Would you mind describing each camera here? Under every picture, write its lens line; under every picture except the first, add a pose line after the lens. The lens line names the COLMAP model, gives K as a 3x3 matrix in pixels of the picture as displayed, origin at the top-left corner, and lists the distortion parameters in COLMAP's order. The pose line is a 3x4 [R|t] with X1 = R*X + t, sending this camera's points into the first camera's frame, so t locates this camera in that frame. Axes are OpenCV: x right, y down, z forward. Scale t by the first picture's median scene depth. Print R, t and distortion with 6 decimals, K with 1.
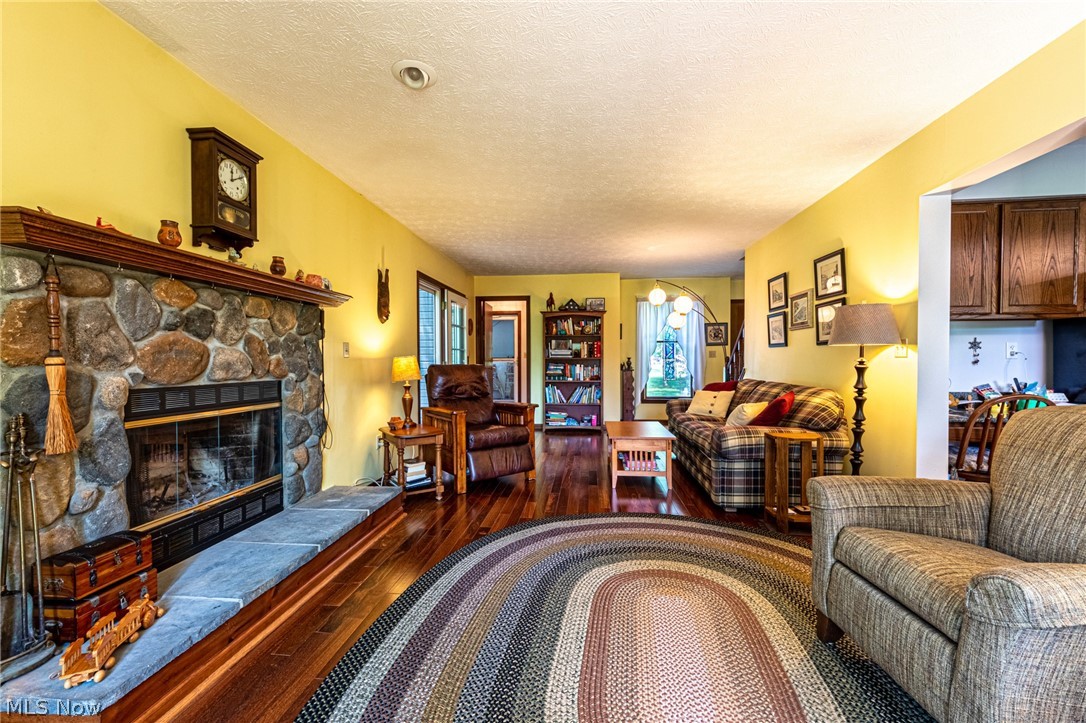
lens RADIAL K [[442.1, 0, 543.0], [0, 442.1, 361.5], [0, 0, 1]] dist [-0.000305, -0.000021]
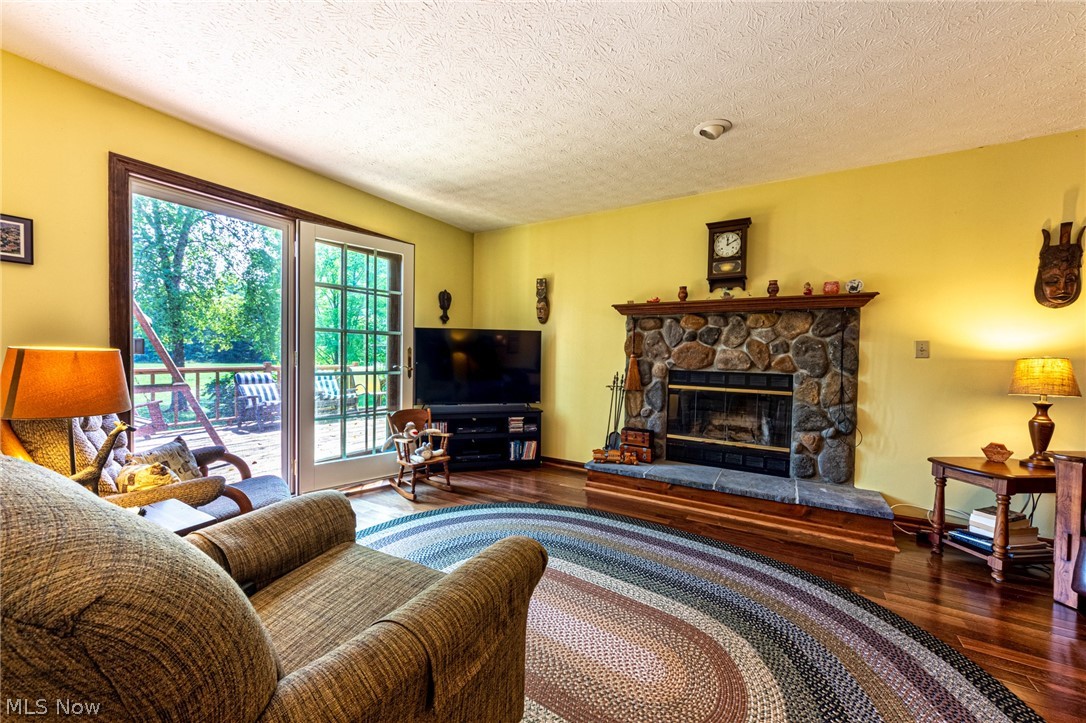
lens RADIAL K [[413.6, 0, 543.0], [0, 413.6, 361.5], [0, 0, 1]] dist [-0.002100, -0.000090]
pose [[-0.420275, 0.011610, -0.907323, 0.897112], [-0.020025, 0.999556, 0.022066, -0.007483], [0.907176, 0.027443, -0.419855, 0.989124]]
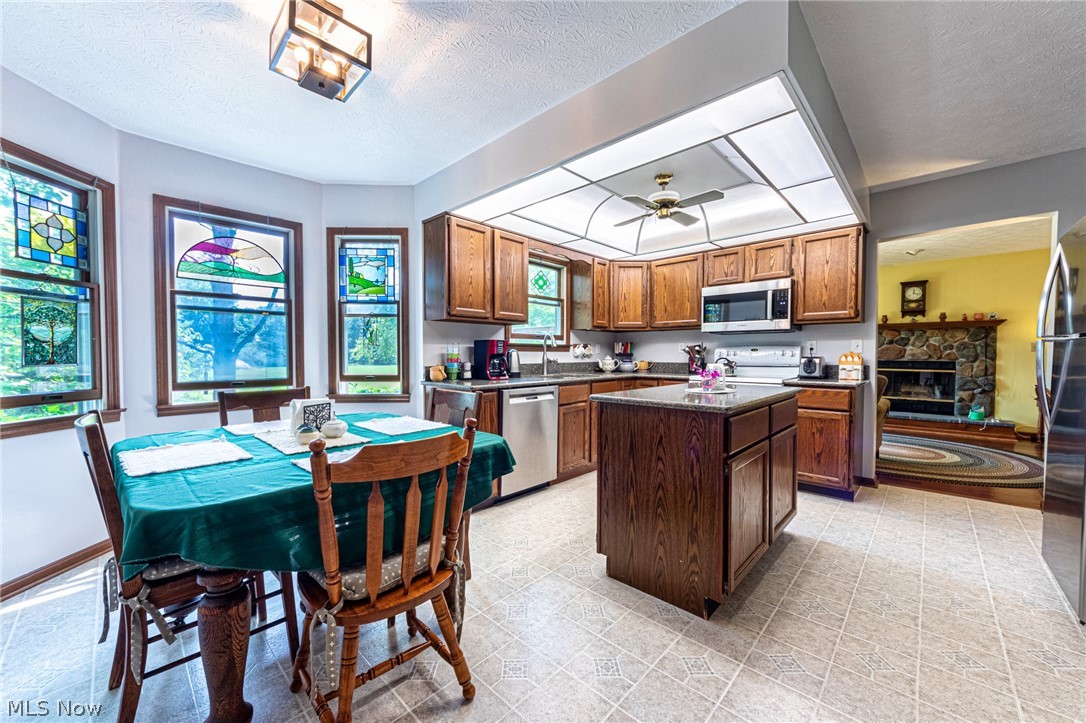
lens RADIAL K [[413.6, 0, 543.0], [0, 413.6, 361.5], [0, 0, 1]] dist [-0.002100, -0.000090]
pose [[-0.612074, 0.021283, -0.790514, 2.970716], [-0.001698, 0.999600, 0.028227, -0.018367], [0.790799, 0.018619, -0.611793, 0.698857]]
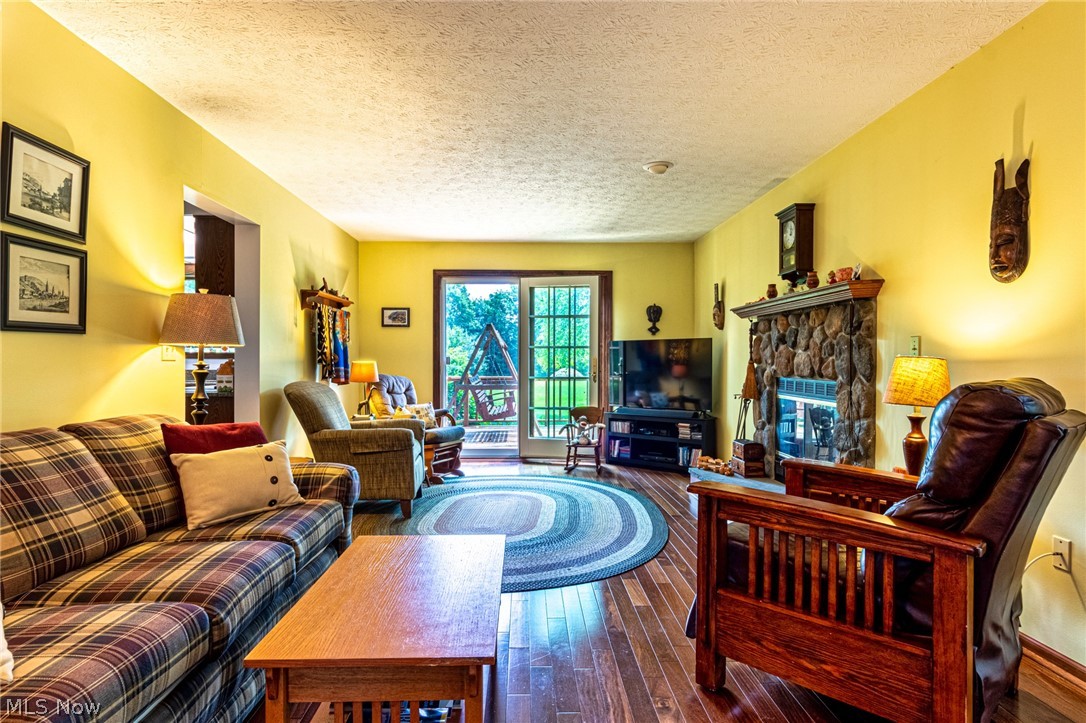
lens RADIAL K [[610.8, 0, 543.0], [0, 610.8, 361.5], [0, 0, 1]] dist [-0.000055, 0.000161]
pose [[-0.991151, -0.000587, -0.132738, 0.321209], [-0.001351, 0.999983, 0.005664, -0.015133], [0.132733, 0.005794, -0.991135, 2.690337]]
